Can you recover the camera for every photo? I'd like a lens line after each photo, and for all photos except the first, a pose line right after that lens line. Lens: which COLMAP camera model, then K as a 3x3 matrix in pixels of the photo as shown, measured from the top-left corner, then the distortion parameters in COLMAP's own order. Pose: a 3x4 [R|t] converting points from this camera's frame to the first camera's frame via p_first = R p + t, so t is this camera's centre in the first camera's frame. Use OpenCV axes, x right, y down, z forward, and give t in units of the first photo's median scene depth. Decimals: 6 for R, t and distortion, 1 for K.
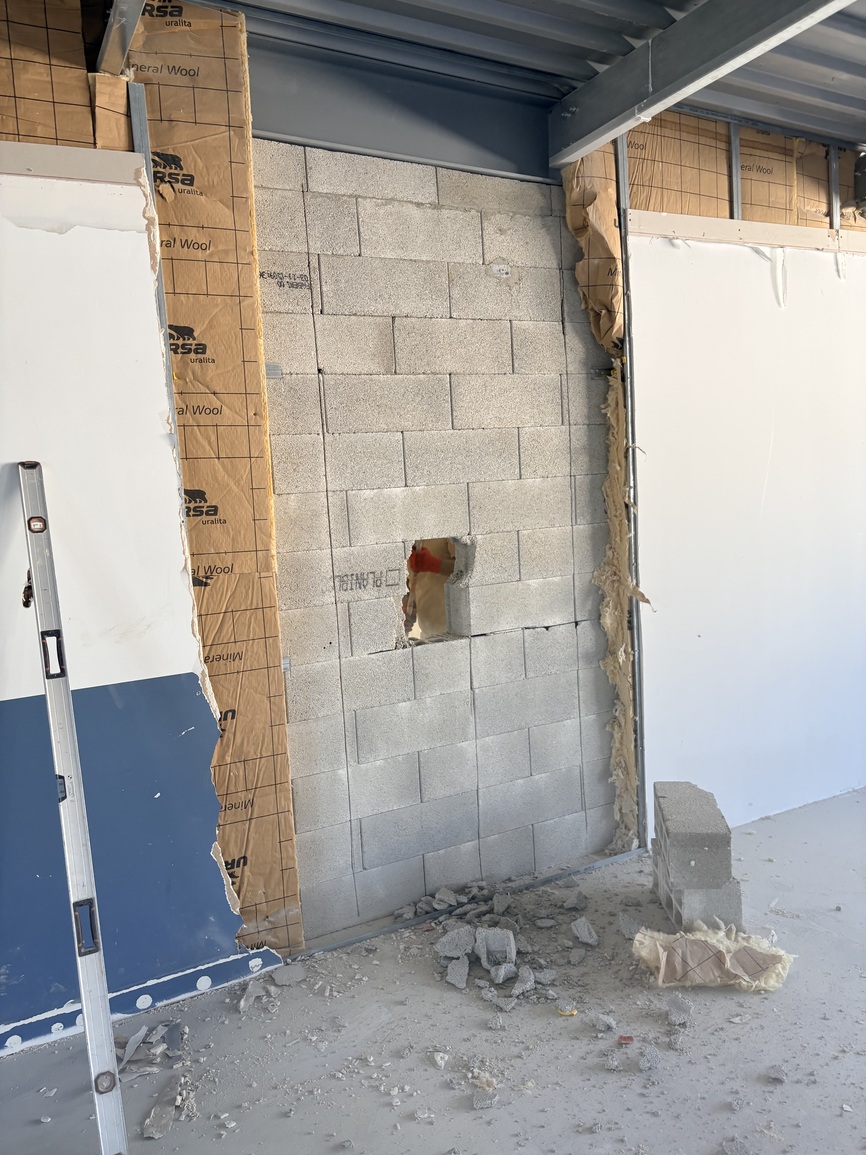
lens RADIAL K [[877.4, 0, 426.2], [0, 877.4, 583.6], [0, 0, 1]] dist [0.018605, 0.000679]
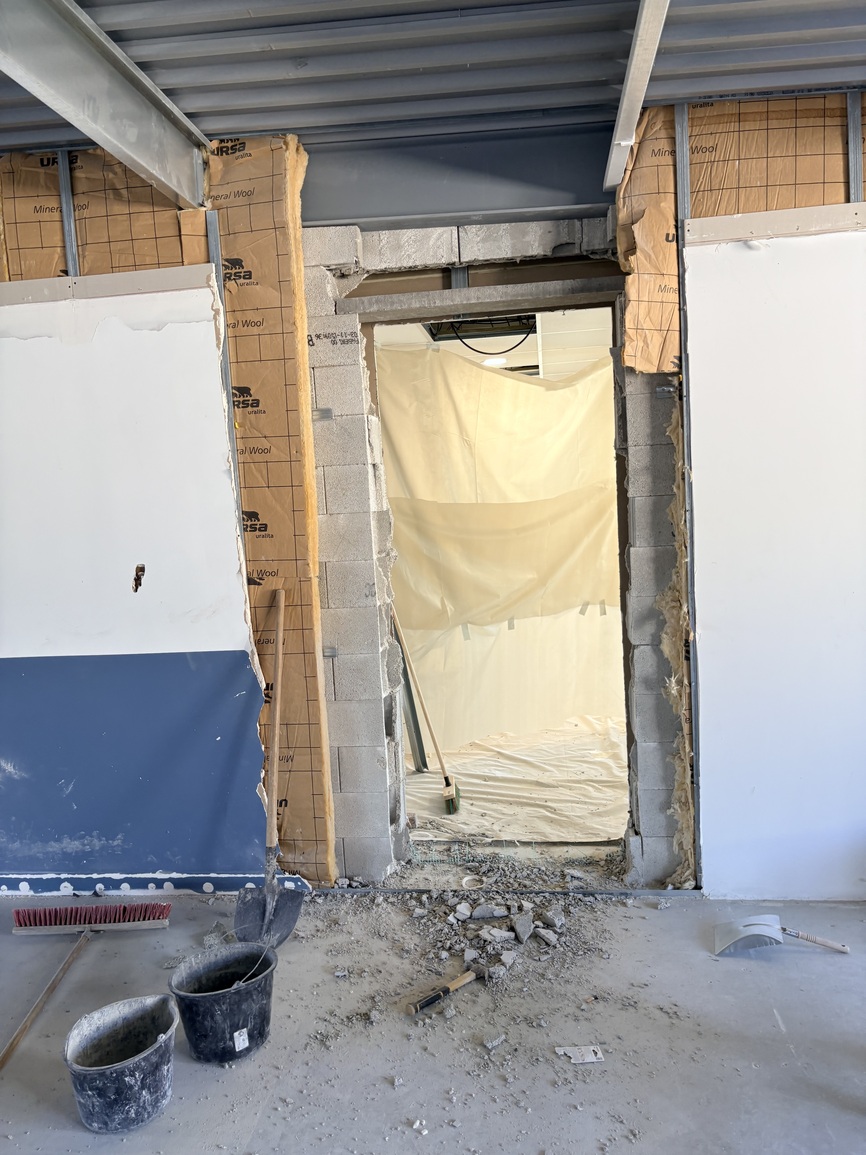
lens RADIAL K [[873.0, 0, 431.9], [0, 873.0, 572.9], [0, 0, 1]] dist [0.002741, 0.060568]
pose [[0.825033, 0.068815, -0.560880, 0.651790], [-0.058689, 0.997624, 0.036070, -0.073482], [0.562029, 0.003159, 0.827111, 0.075889]]
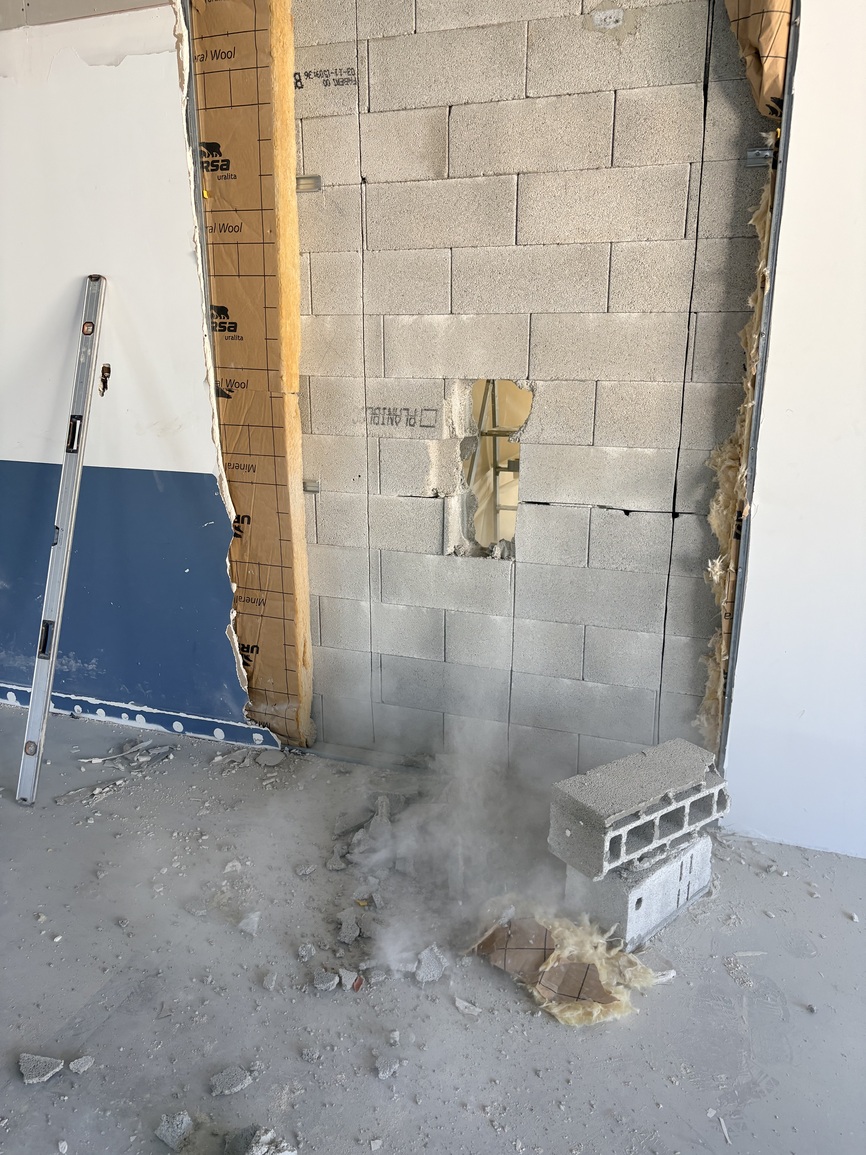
lens RADIAL K [[886.4, 0, 427.0], [0, 886.4, 577.0], [0, 0, 1]] dist [0.053054, -0.058187]
pose [[0.676695, 0.256638, -0.690087, 0.706181], [-0.123184, 0.963536, 0.237537, -0.073367], [0.725885, -0.075732, 0.683634, 0.386705]]
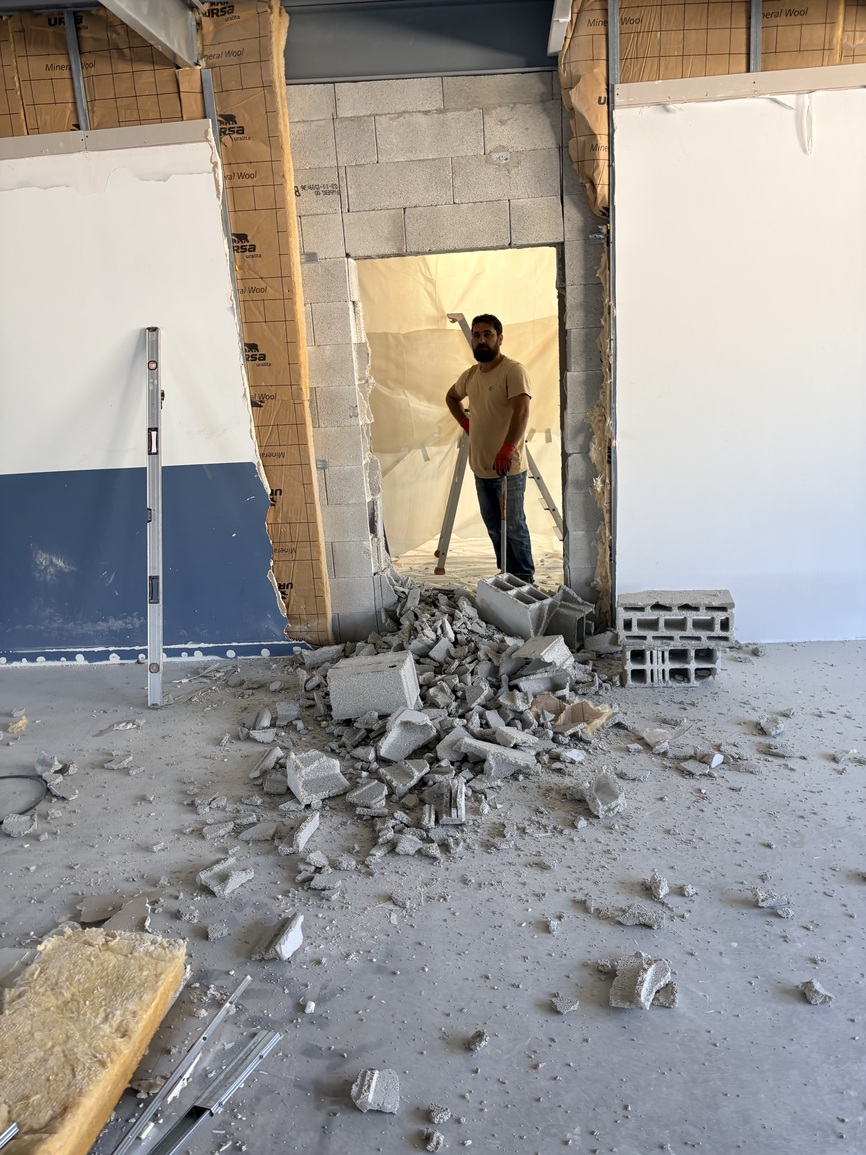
lens RADIAL K [[868.0, 0, 436.3], [0, 868.0, 580.2], [0, 0, 1]] dist [0.049002, -0.048615]
pose [[0.854033, 0.146636, -0.499125, 0.799237], [-0.050136, 0.978186, 0.201591, -0.023828], [0.517798, -0.147141, 0.842754, -0.182849]]
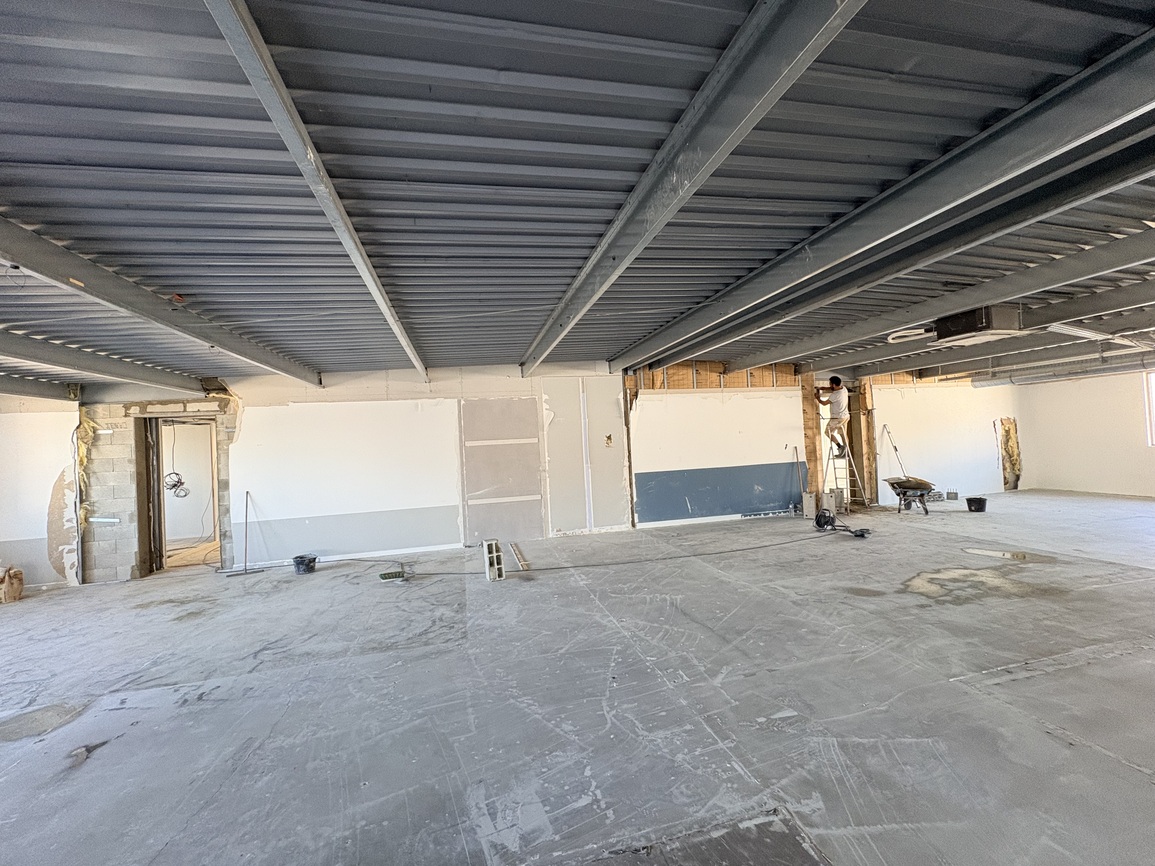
lens RADIAL K [[465.1, 0, 577.5], [0, 465.1, 432.7], [0, 0, 1]] dist [-0.000964, -0.000036]
pose [[0.973596, 0.006320, -0.228189, -1.073655], [-0.034955, 0.991955, -0.121669, 0.353672], [0.225584, 0.126433, 0.965985, -2.619307]]
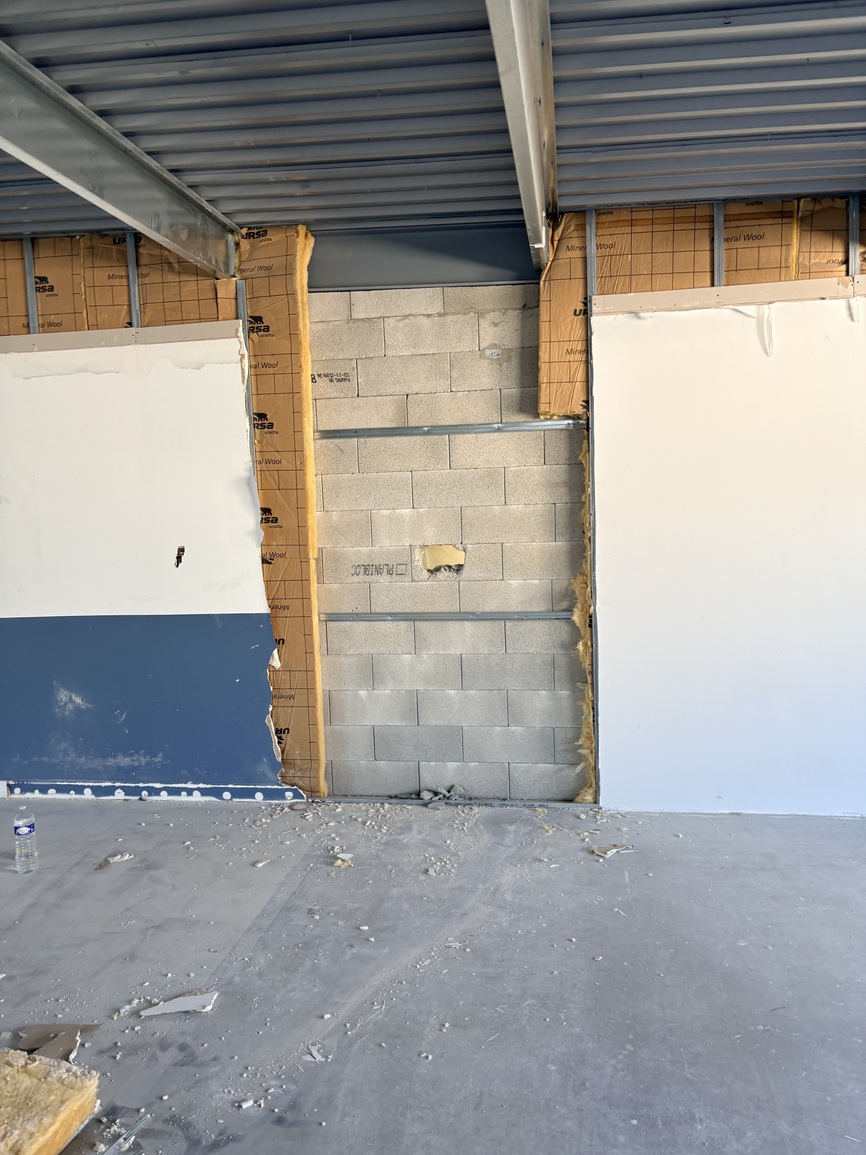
lens RADIAL K [[866.1, 0, 441.4], [0, 866.1, 585.1], [0, 0, 1]] dist [0.058659, -0.098562]
pose [[0.808475, 0.091083, -0.581440, 0.957297], [-0.081867, 0.995751, 0.042151, -0.052583], [0.582809, 0.013523, 0.812497, -0.165806]]
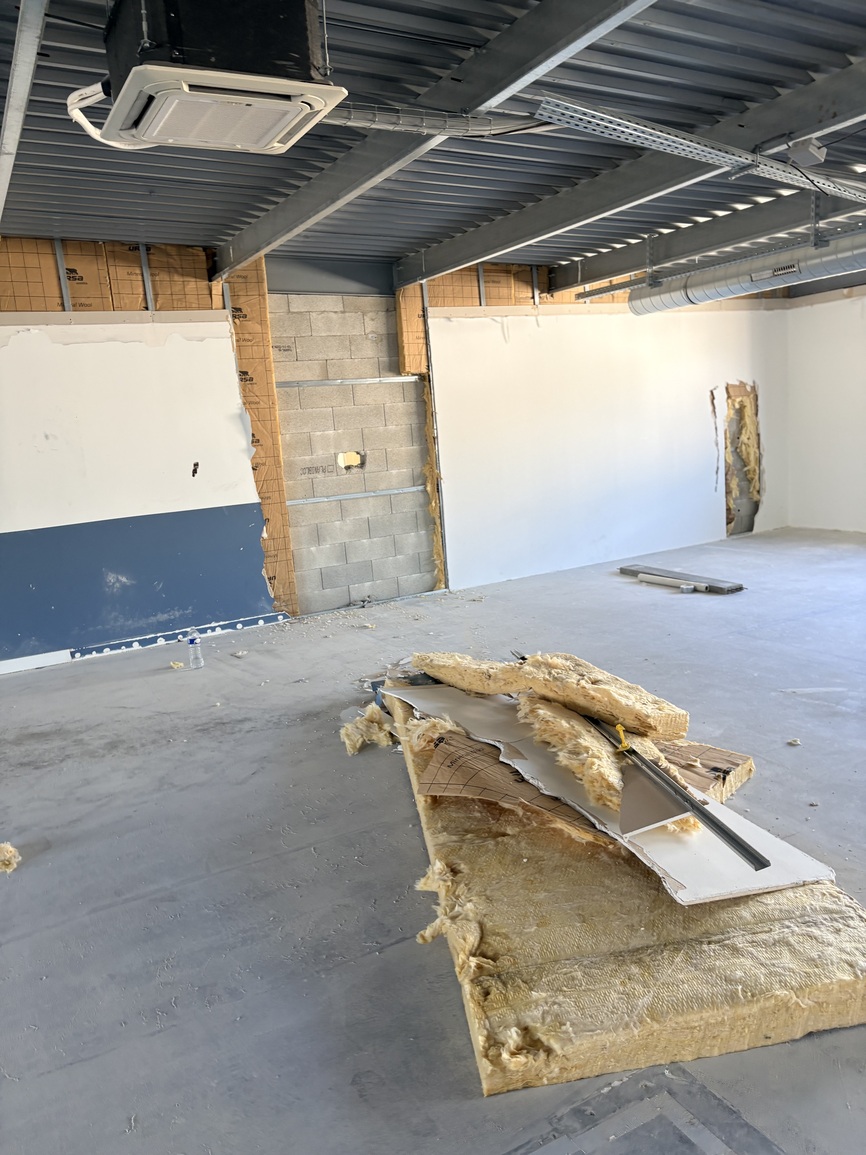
lens RADIAL K [[875.7, 0, 437.5], [0, 875.7, 591.4], [0, 0, 1]] dist [0.057001, -0.111886]
pose [[0.999482, -0.024409, 0.020964, 0.218654], [0.022792, 0.996985, 0.074169, 0.174321], [-0.022711, -0.073653, 0.997025, -1.594239]]
